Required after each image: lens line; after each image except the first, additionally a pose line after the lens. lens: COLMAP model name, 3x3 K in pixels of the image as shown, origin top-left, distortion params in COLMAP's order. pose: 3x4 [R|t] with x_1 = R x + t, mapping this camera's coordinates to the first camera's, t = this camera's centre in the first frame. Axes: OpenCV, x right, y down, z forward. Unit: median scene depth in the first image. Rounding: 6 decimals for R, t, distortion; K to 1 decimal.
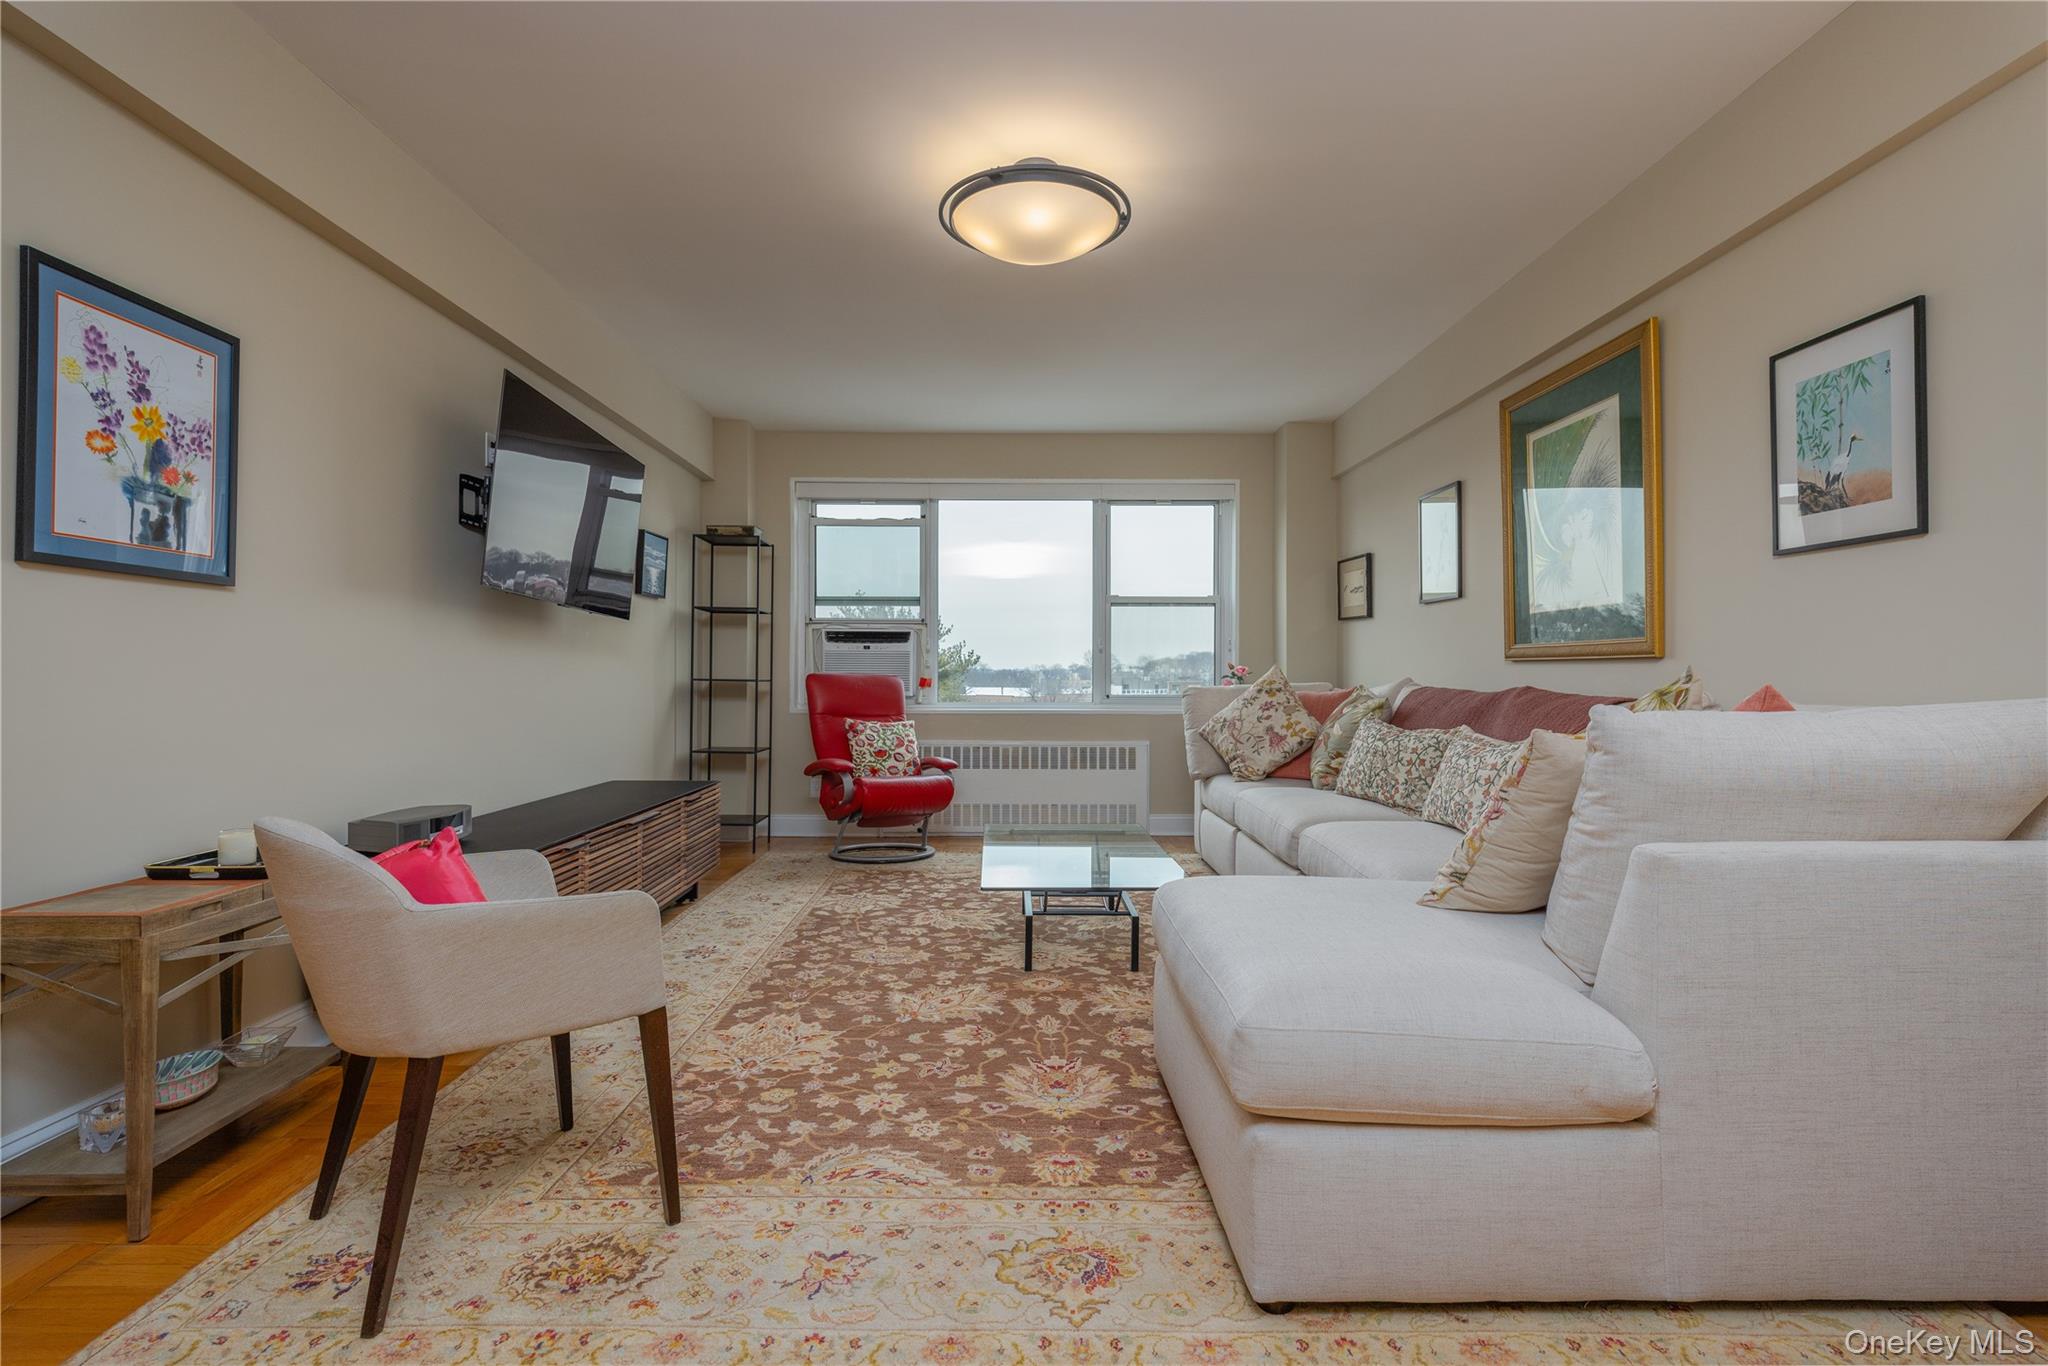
lens RADIAL K [[996.1, 0, 1018.3], [0, 996.1, 672.8], [0, 0, 1]] dist [0.002810, 0.000094]
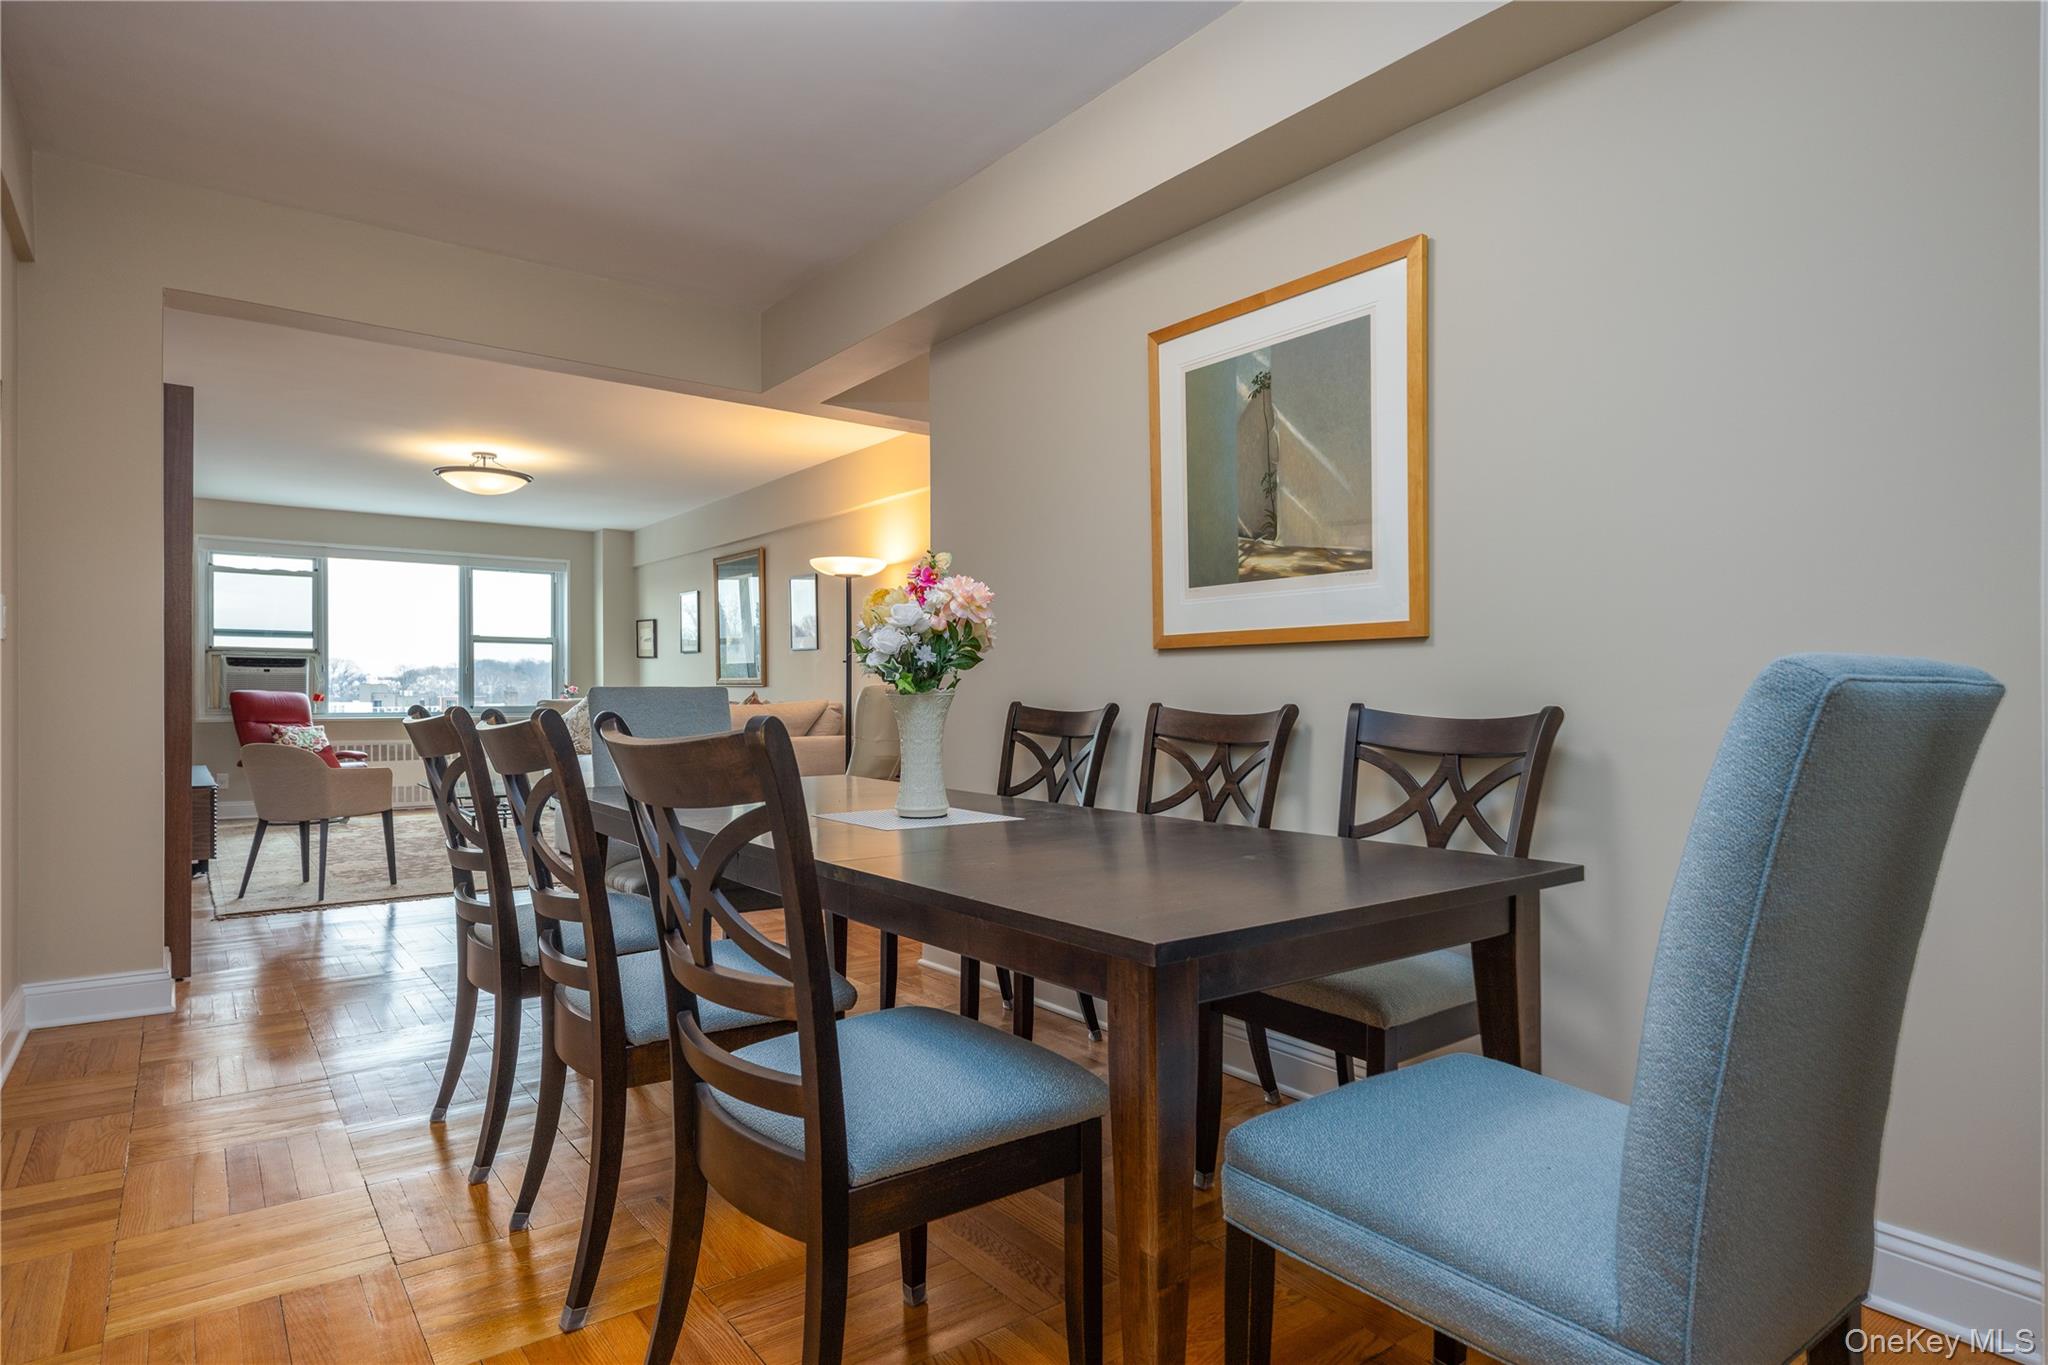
lens RADIAL K [[1131.5, 0, 1008.5], [0, 1131.5, 682.5], [0, 0, 1]] dist [0.002219, 0.001067]
pose [[0.807370, 0.003850, 0.590033, -0.238343], [-0.002088, 0.999991, -0.003667, -0.006712], [-0.590042, 0.001729, 0.807371, -0.727097]]
